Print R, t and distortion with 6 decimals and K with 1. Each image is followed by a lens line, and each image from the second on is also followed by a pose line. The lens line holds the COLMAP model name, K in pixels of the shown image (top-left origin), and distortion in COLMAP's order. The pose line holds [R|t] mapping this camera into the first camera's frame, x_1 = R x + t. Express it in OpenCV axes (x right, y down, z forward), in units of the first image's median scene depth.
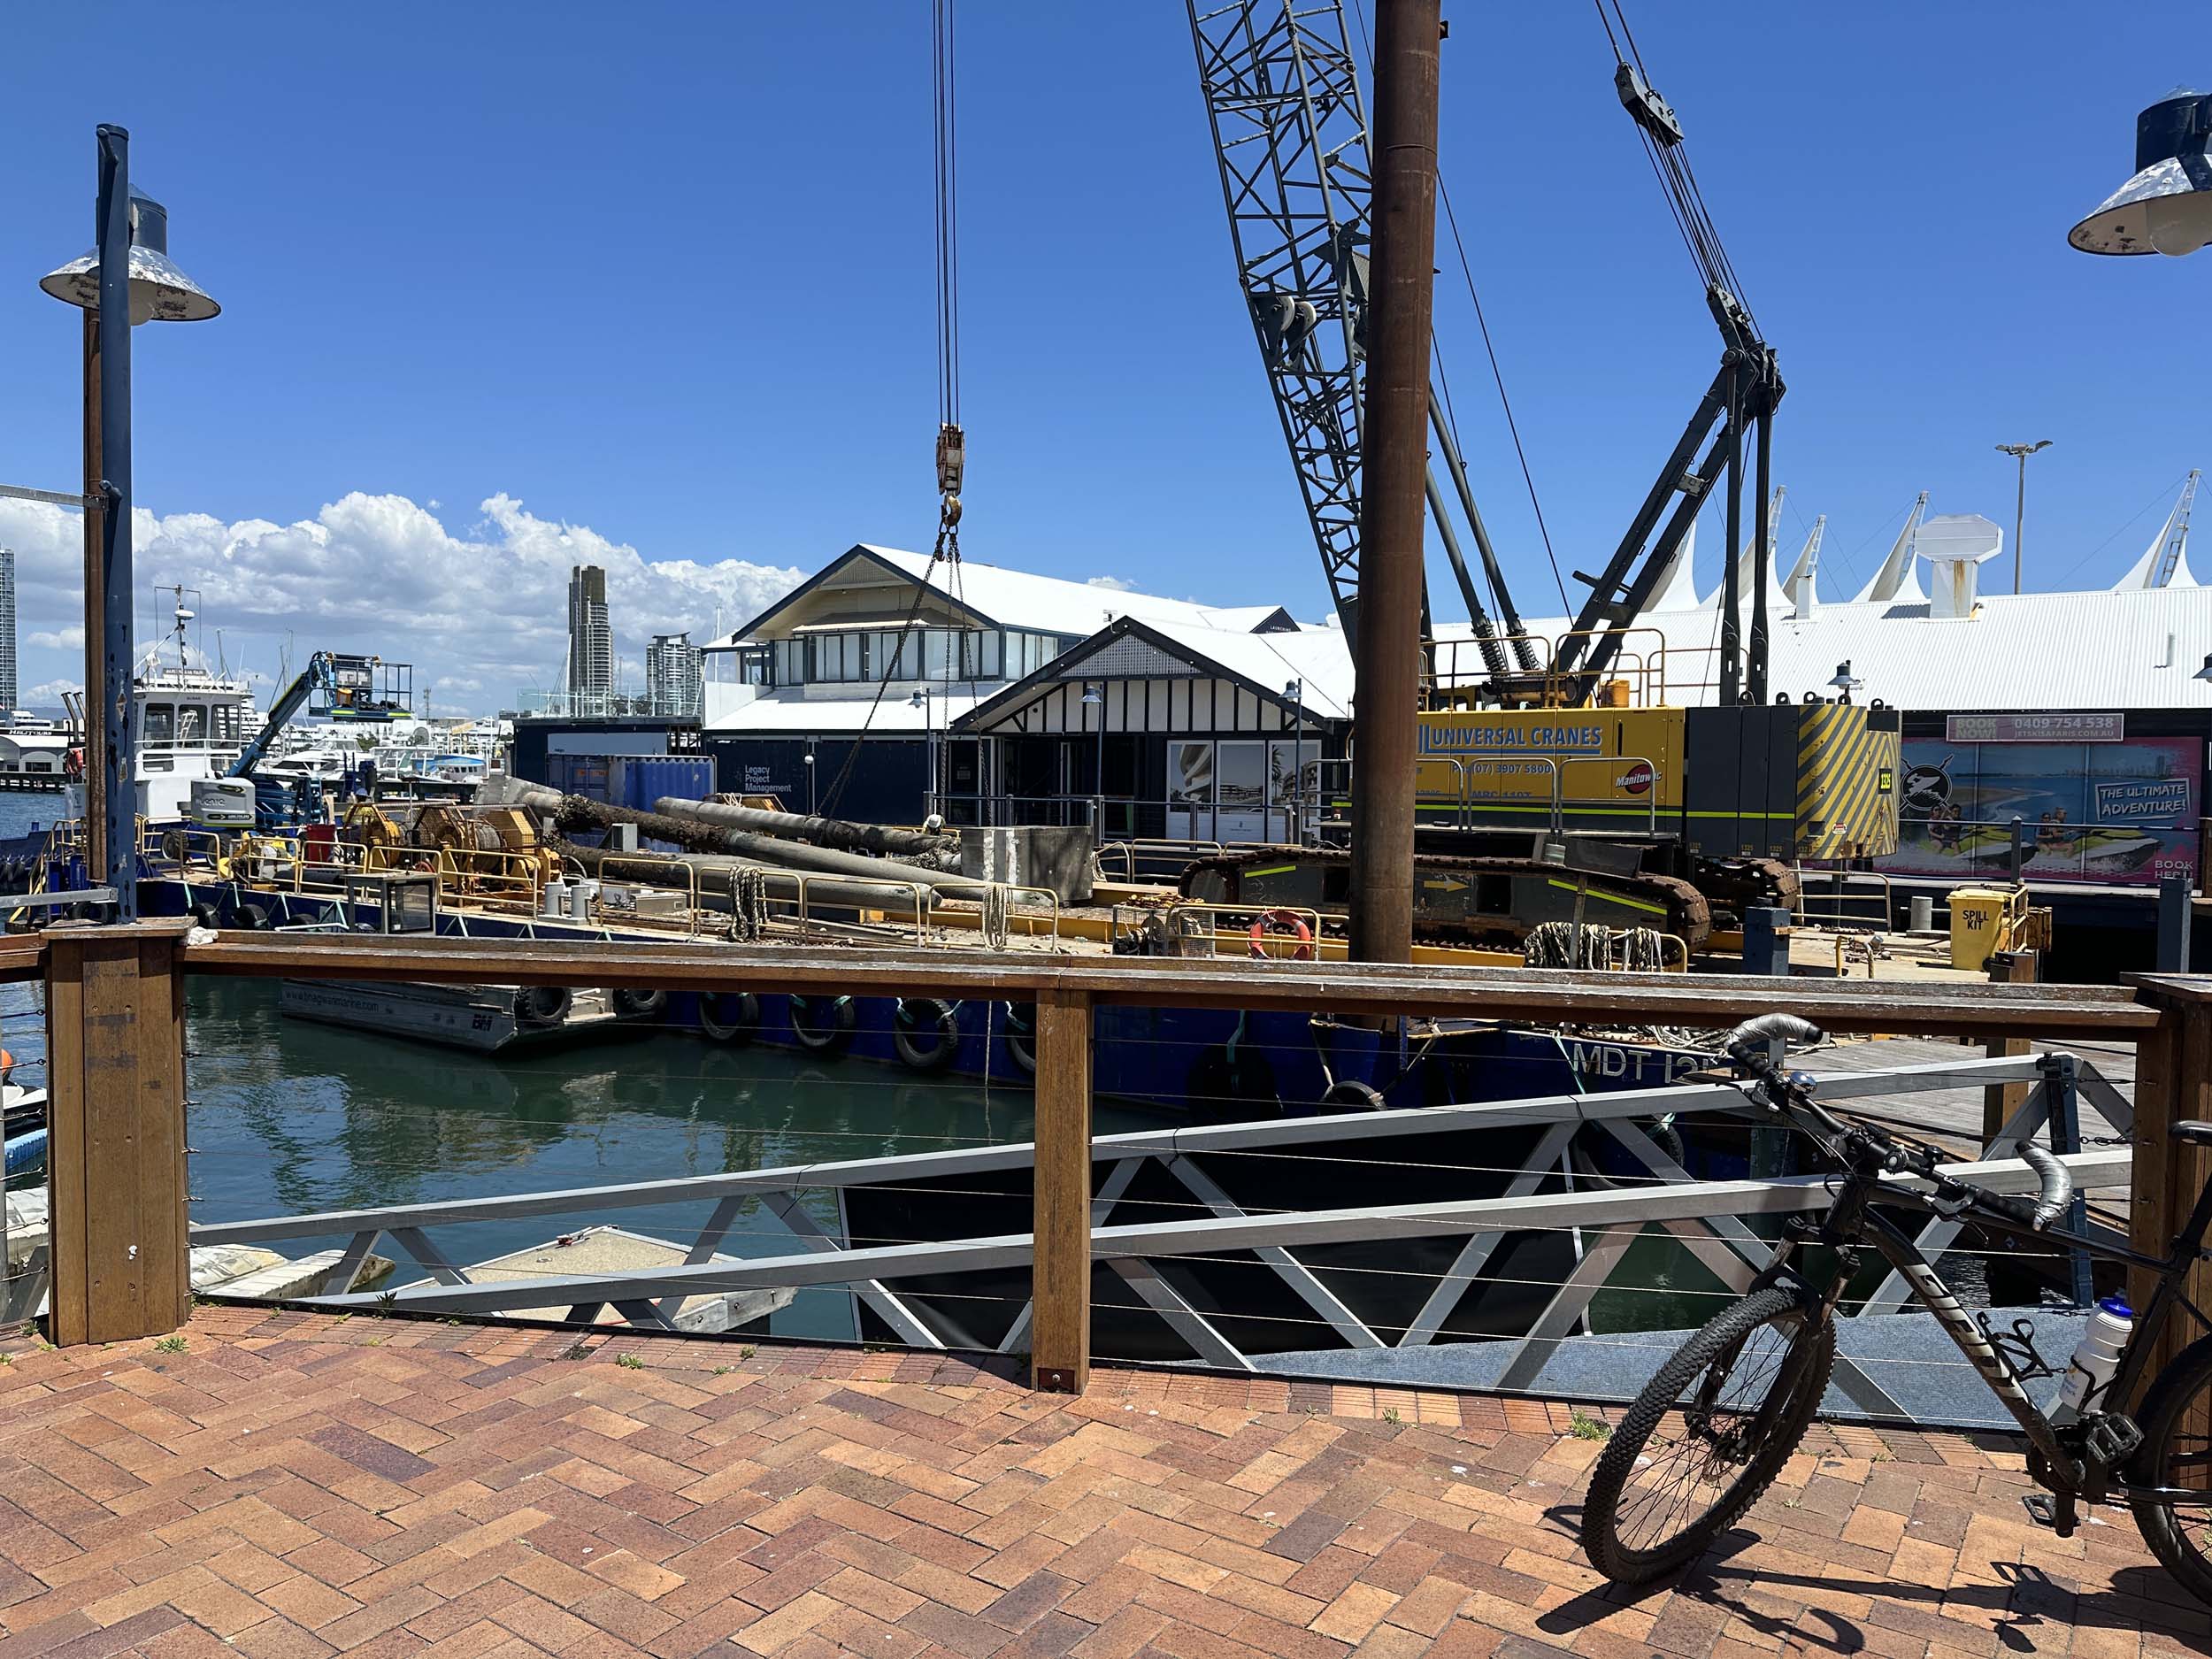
lens RADIAL K [[1496.7, 0, 1106.0], [0, 1496.7, 829.5], [0, 0, 1]] dist [0.045309, -0.084800]
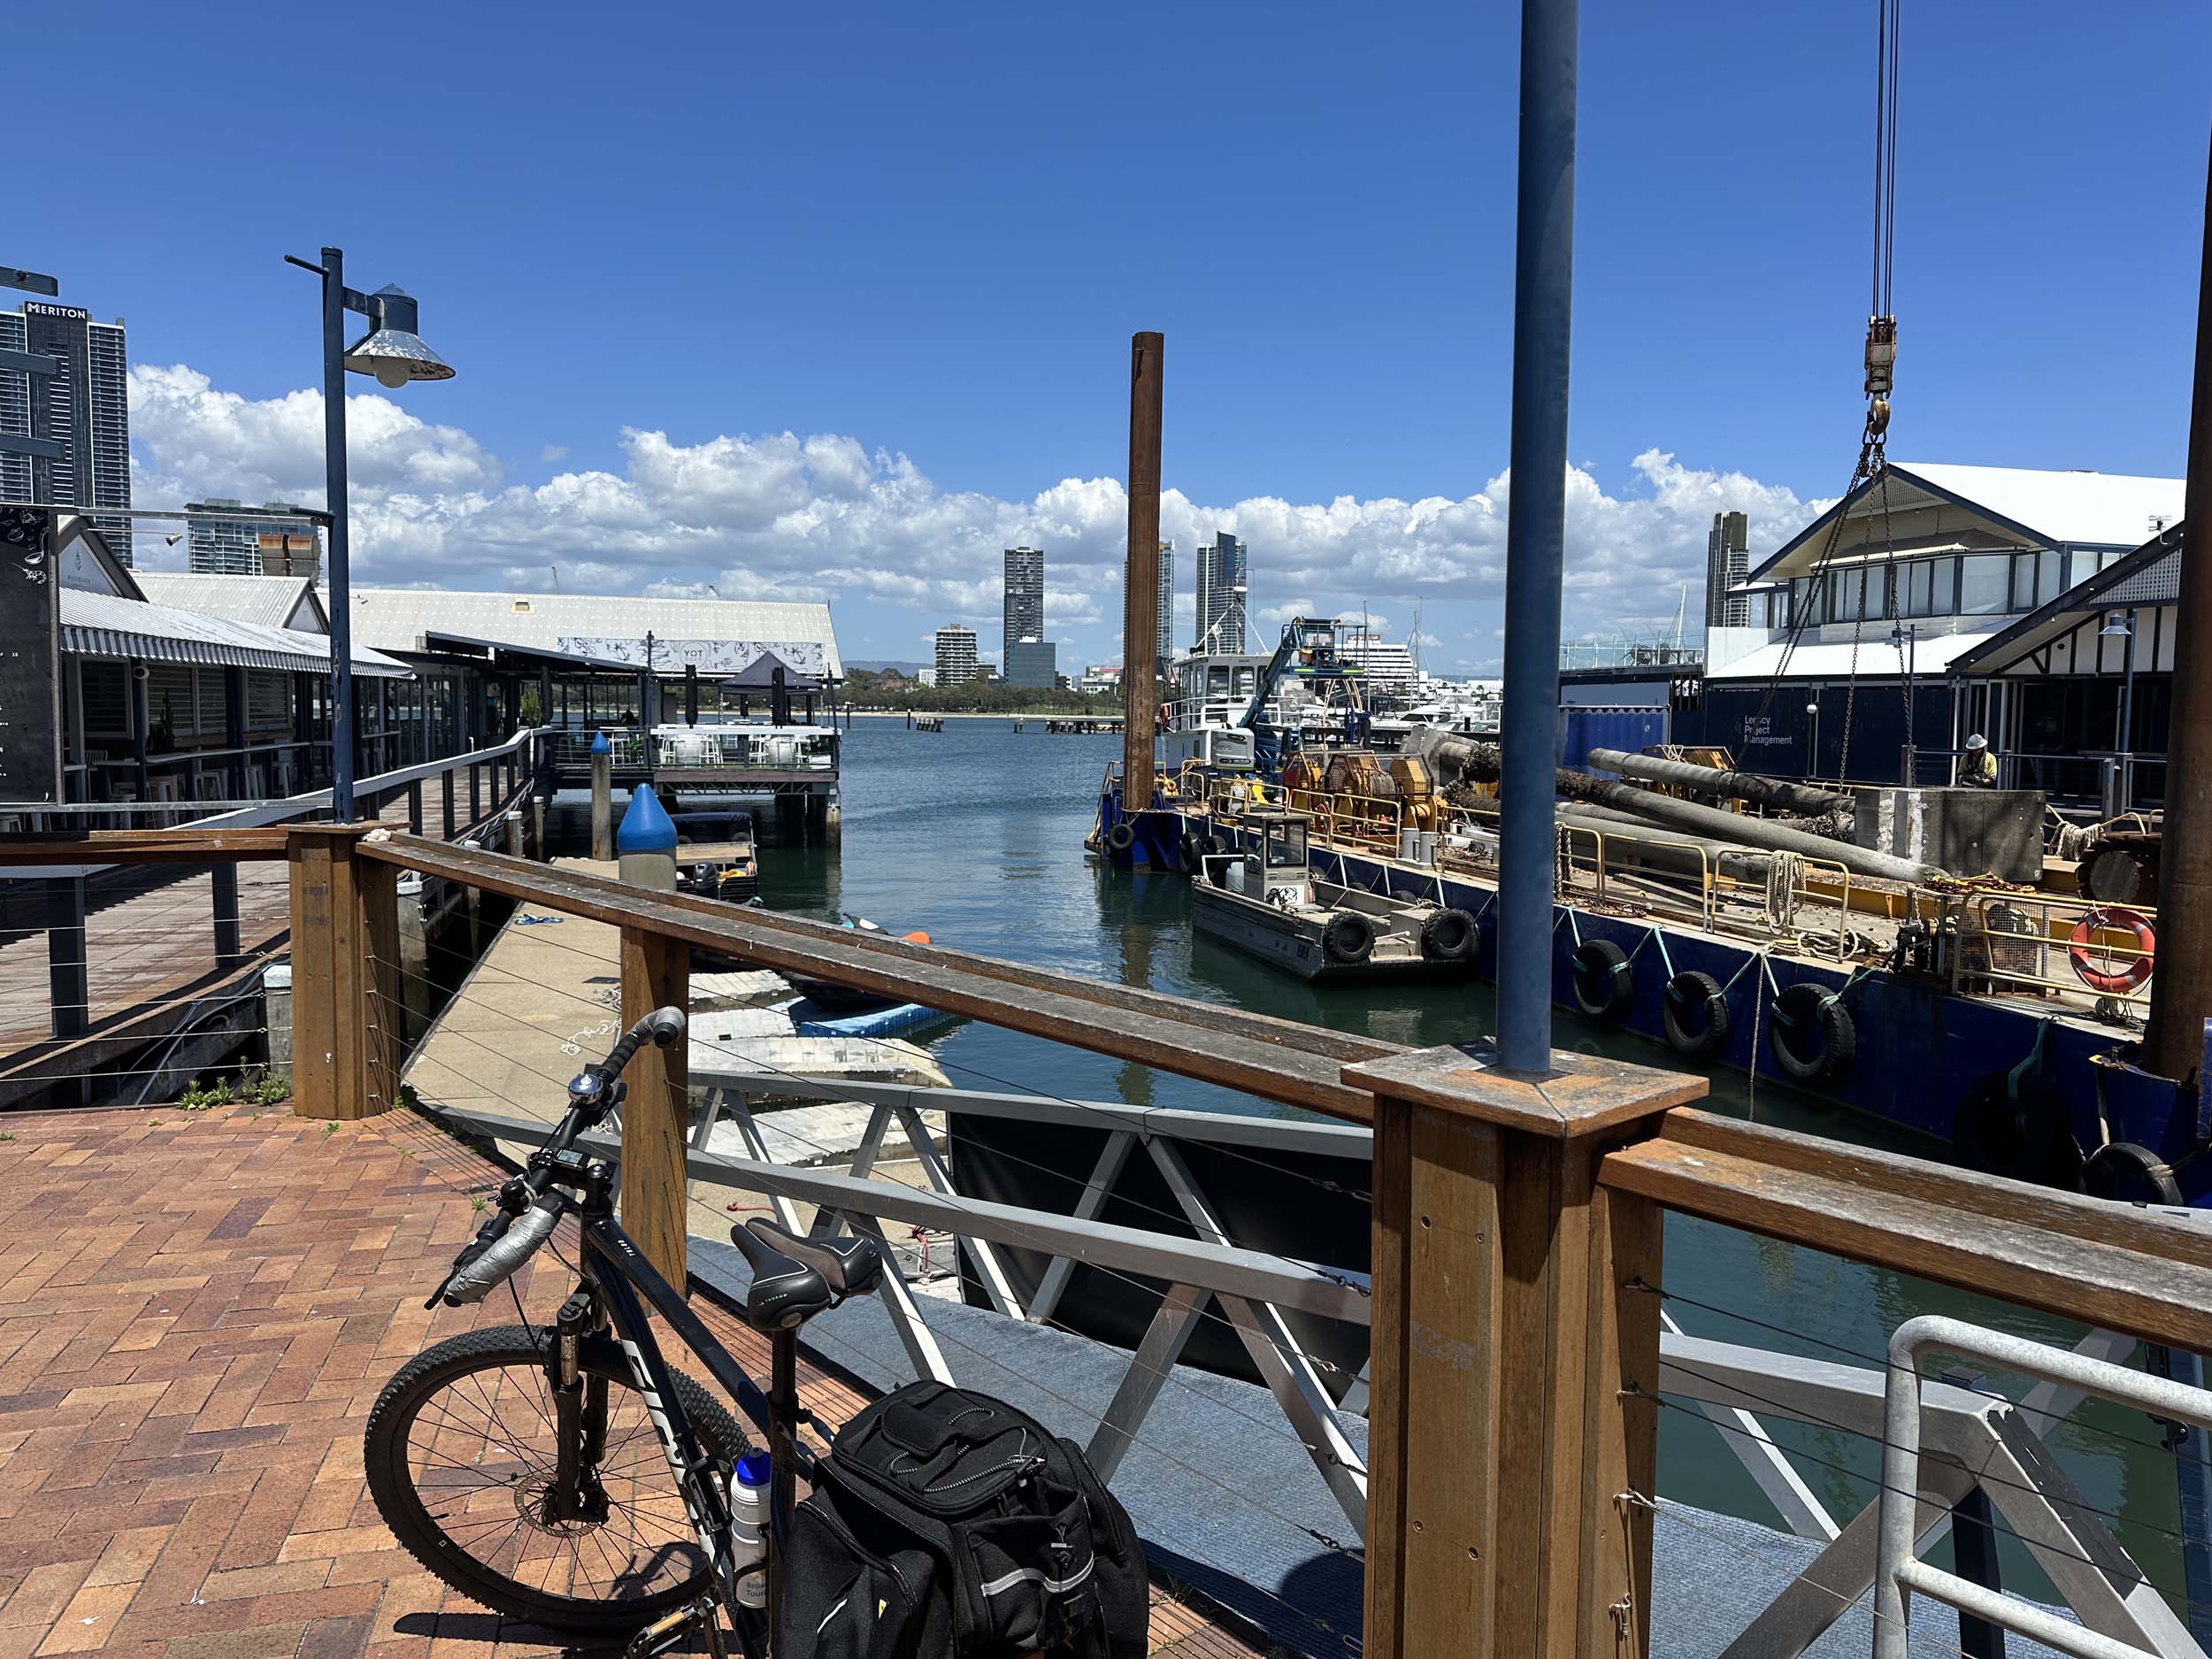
lens RADIAL K [[1496.7, 0, 1106.0], [0, 1496.7, 829.5], [0, 0, 1]] dist [0.045309, -0.084800]
pose [[0.750292, 0.047309, -0.659412, 0.112591], [-0.026400, 0.998785, 0.041618, -0.001289], [0.660580, -0.013817, 0.750629, 0.051874]]
